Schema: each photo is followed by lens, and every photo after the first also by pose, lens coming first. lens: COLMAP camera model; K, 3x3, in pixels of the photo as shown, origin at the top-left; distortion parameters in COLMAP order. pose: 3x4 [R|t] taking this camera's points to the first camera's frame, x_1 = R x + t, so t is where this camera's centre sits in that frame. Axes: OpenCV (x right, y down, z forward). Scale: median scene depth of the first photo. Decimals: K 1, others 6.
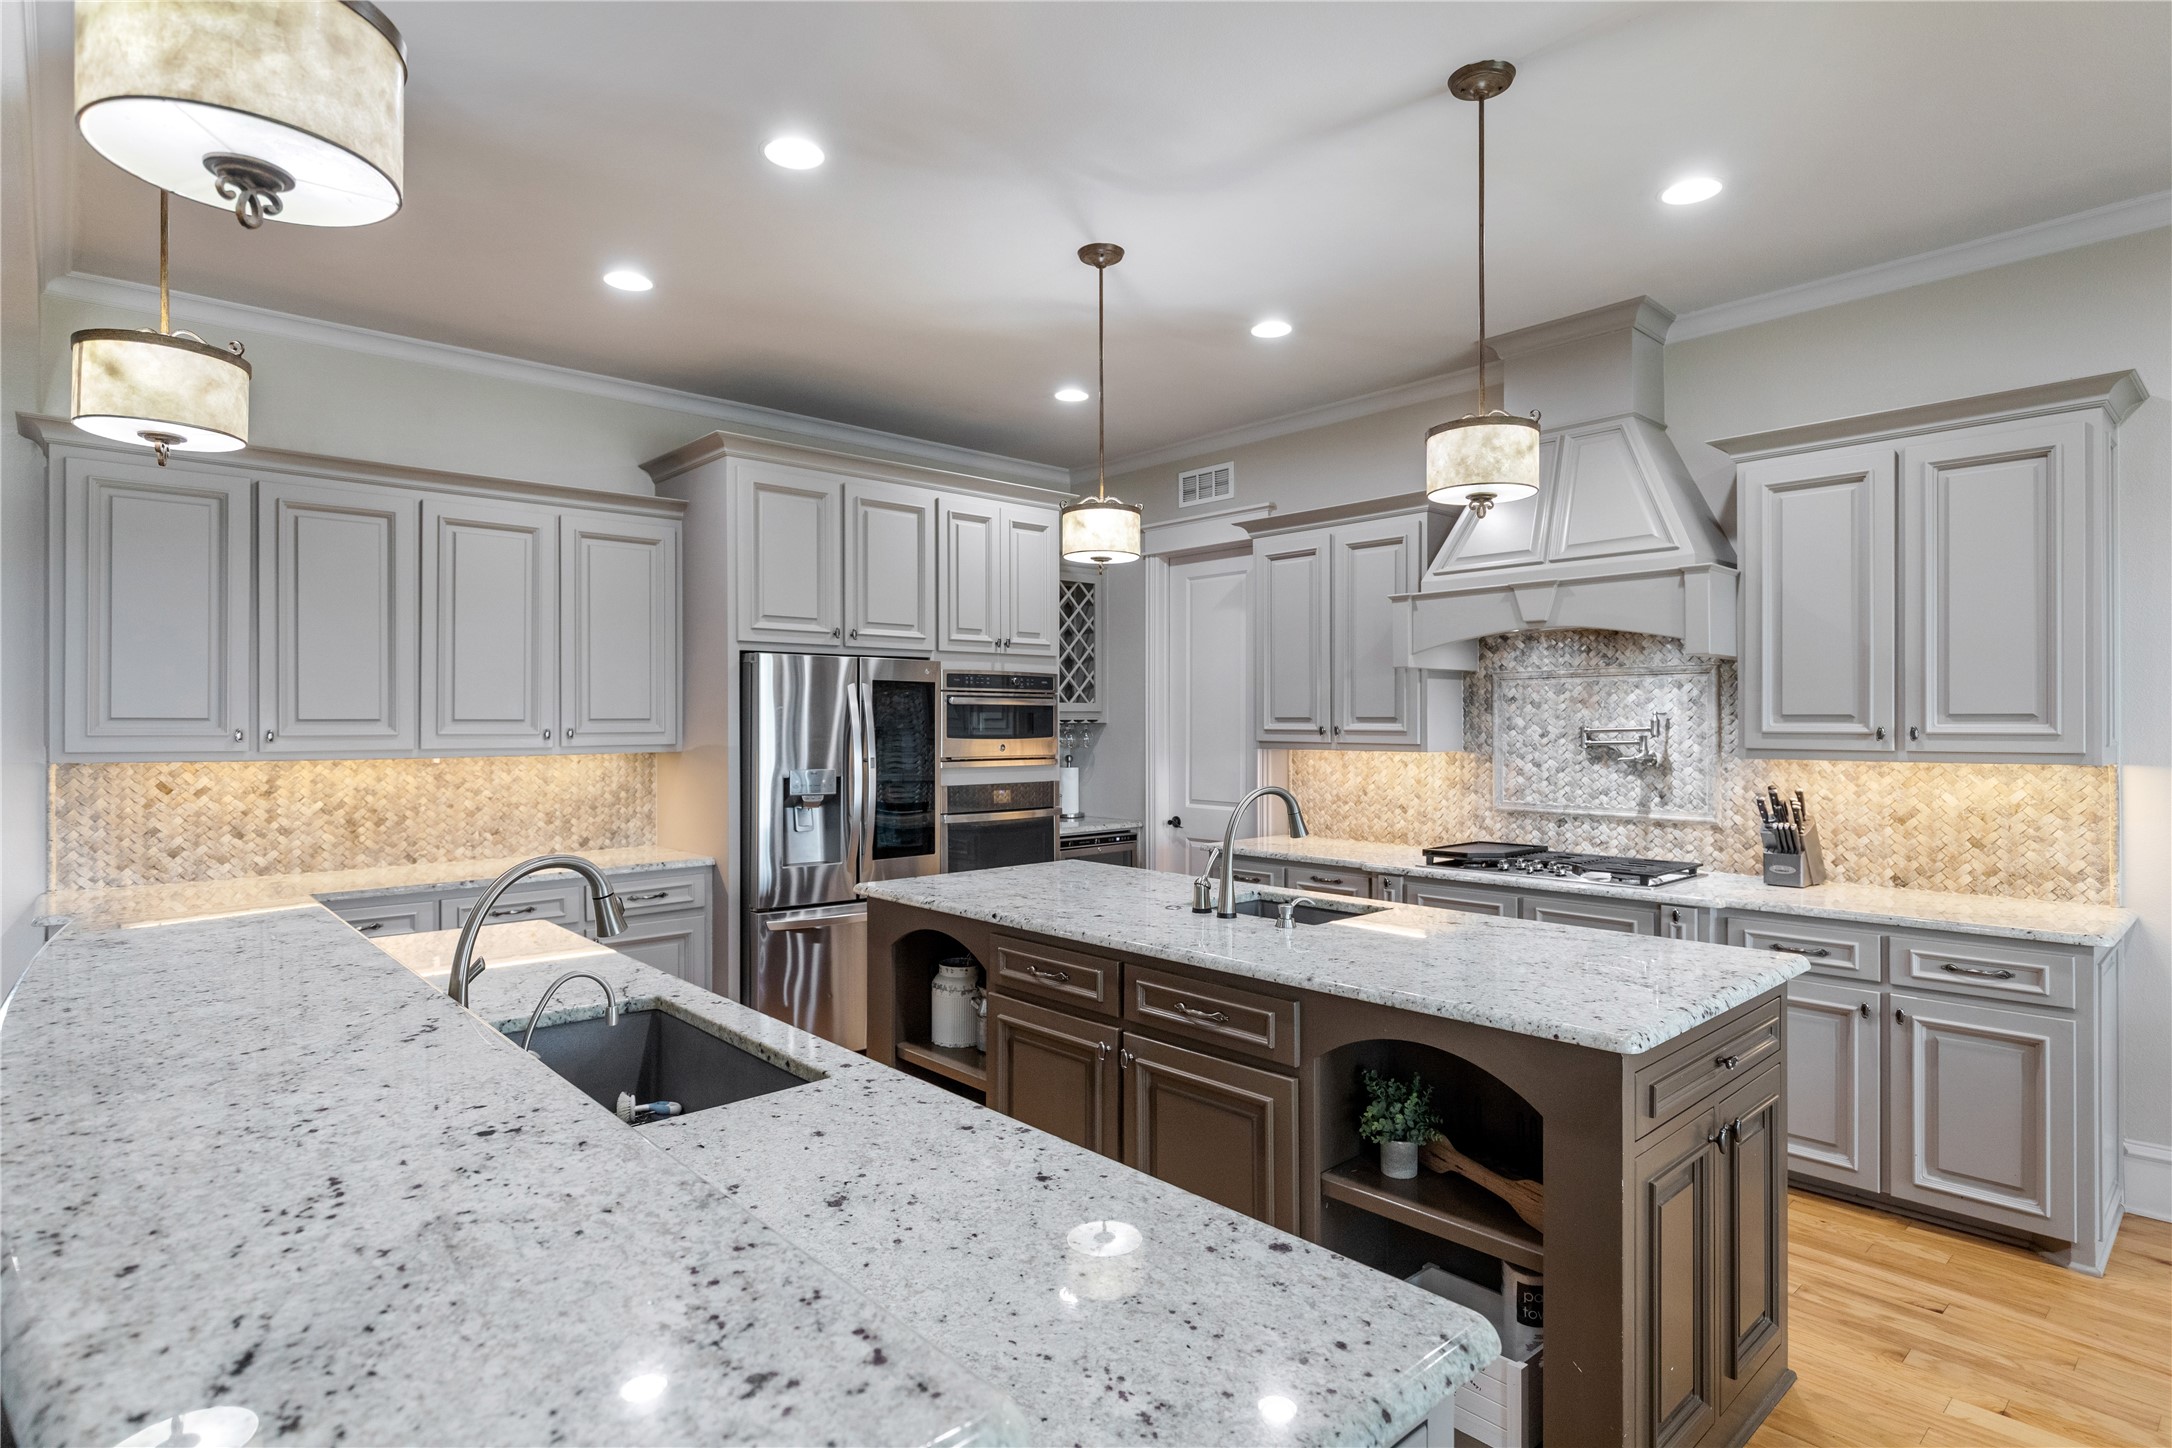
lens RADIAL K [[1117.2, 0, 1085.1], [0, 1117.2, 723.9], [0, 0, 1]] dist [0.000576, 0.000763]
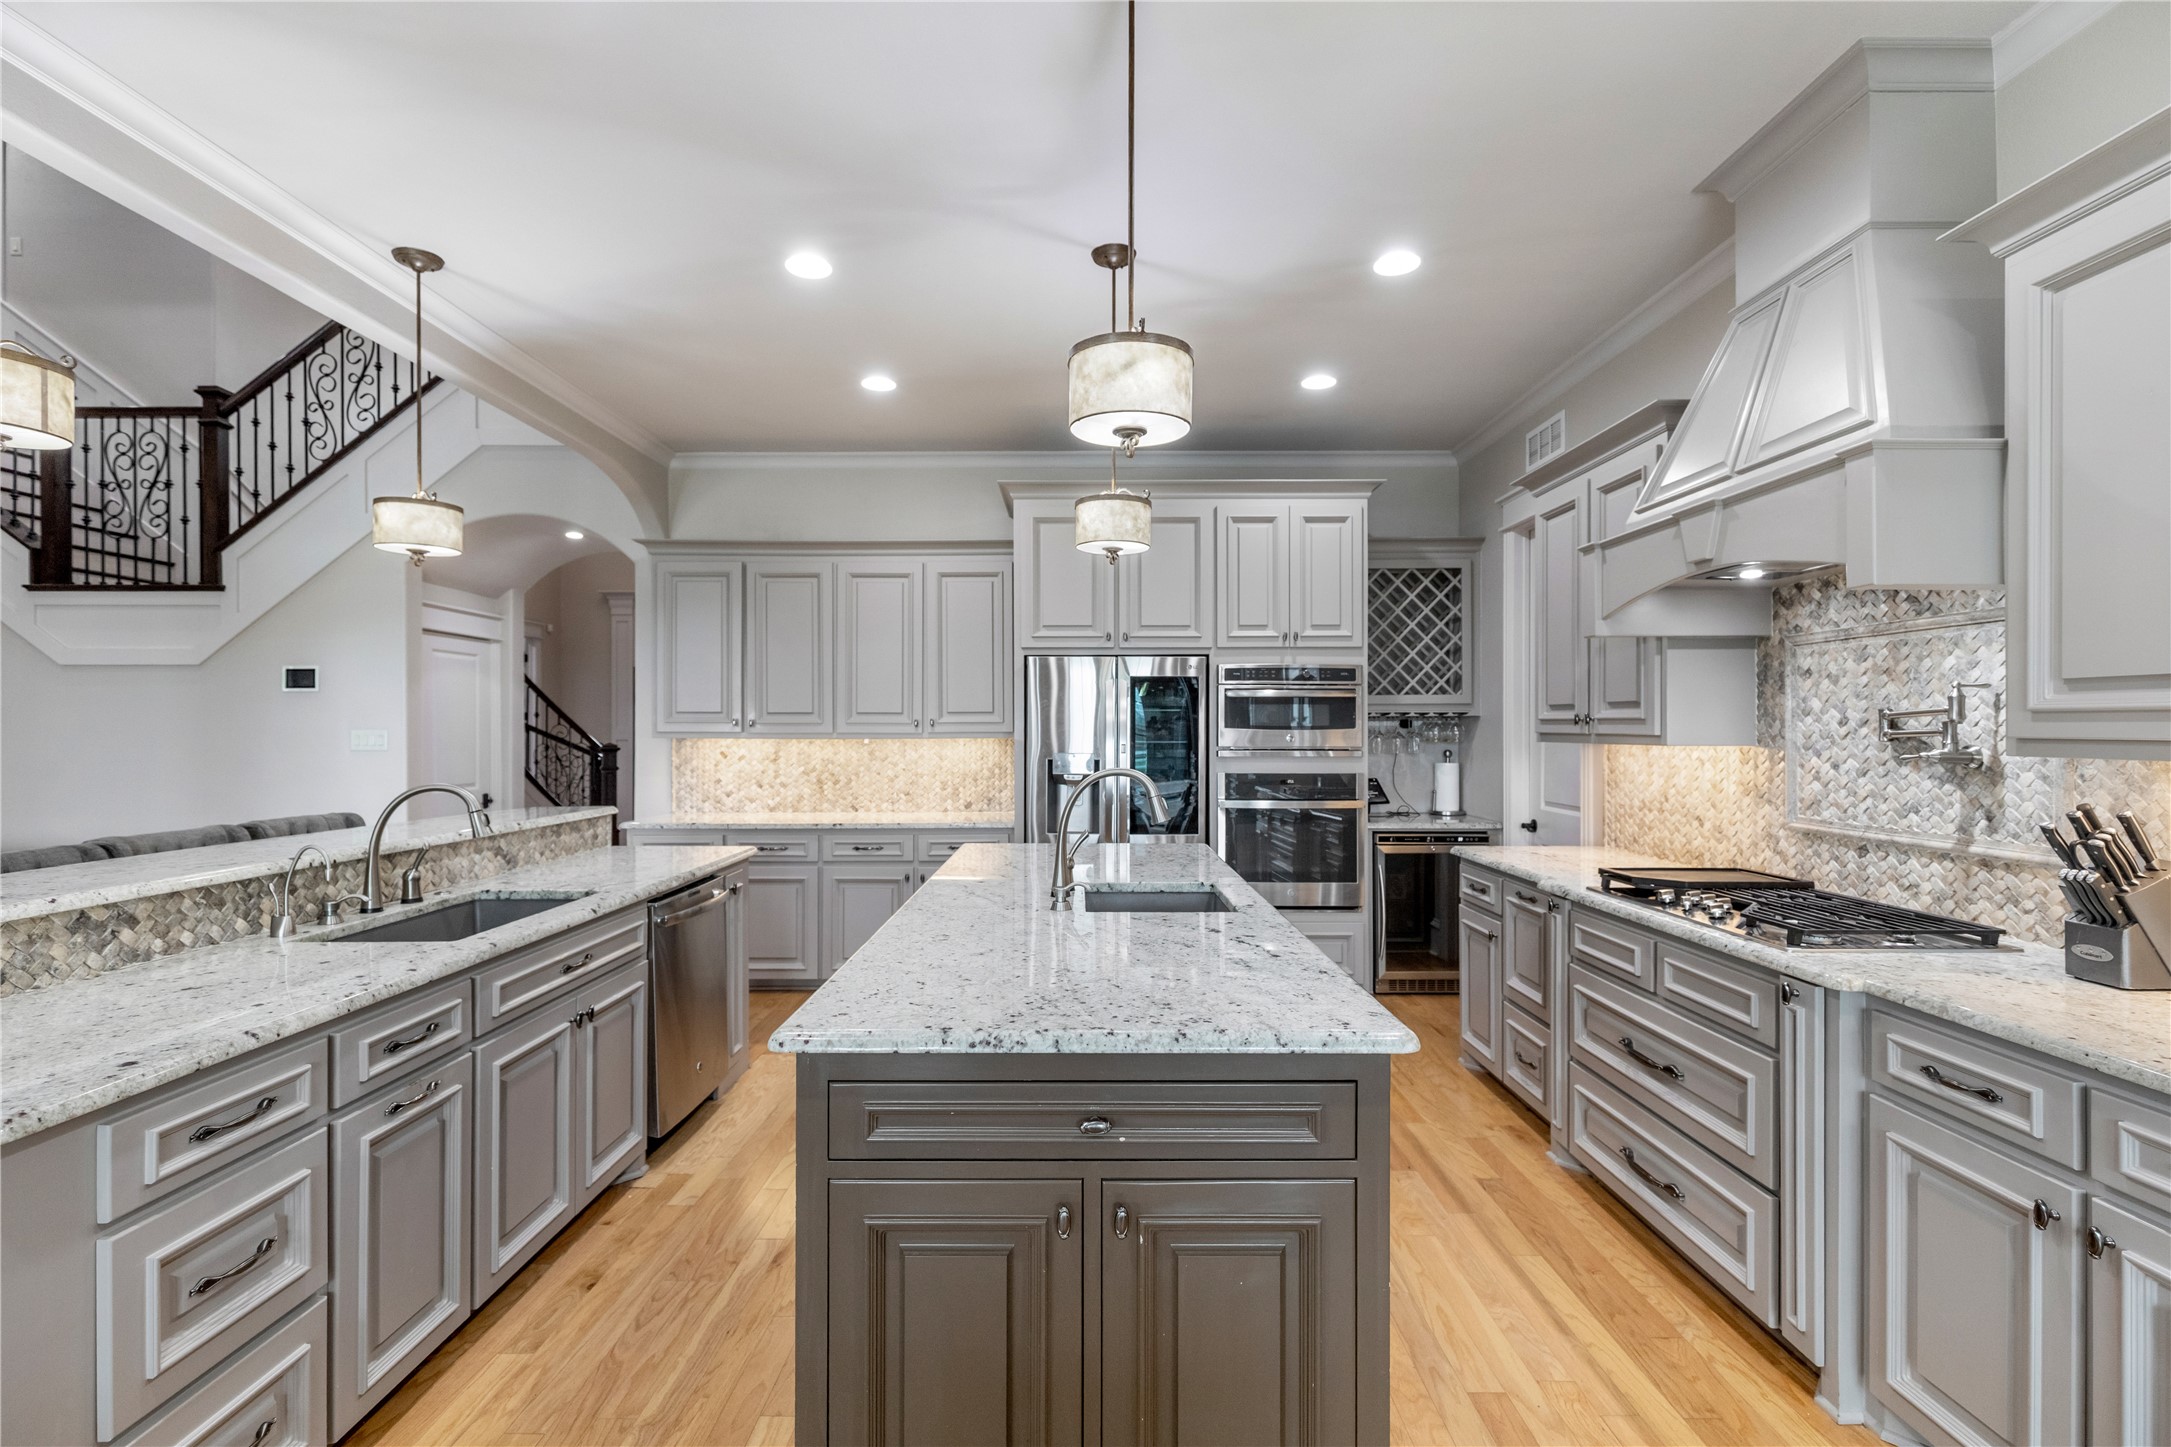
lens RADIAL K [[998.7, 0, 1084.9], [0, 998.7, 728.3], [0, 0, 1]] dist [0.001539, -0.000671]
pose [[0.736918, 0.001540, -0.675981, 0.490427], [-0.002212, 0.999998, -0.000133, 0.014892], [0.675979, 0.001593, 0.736919, 0.234177]]
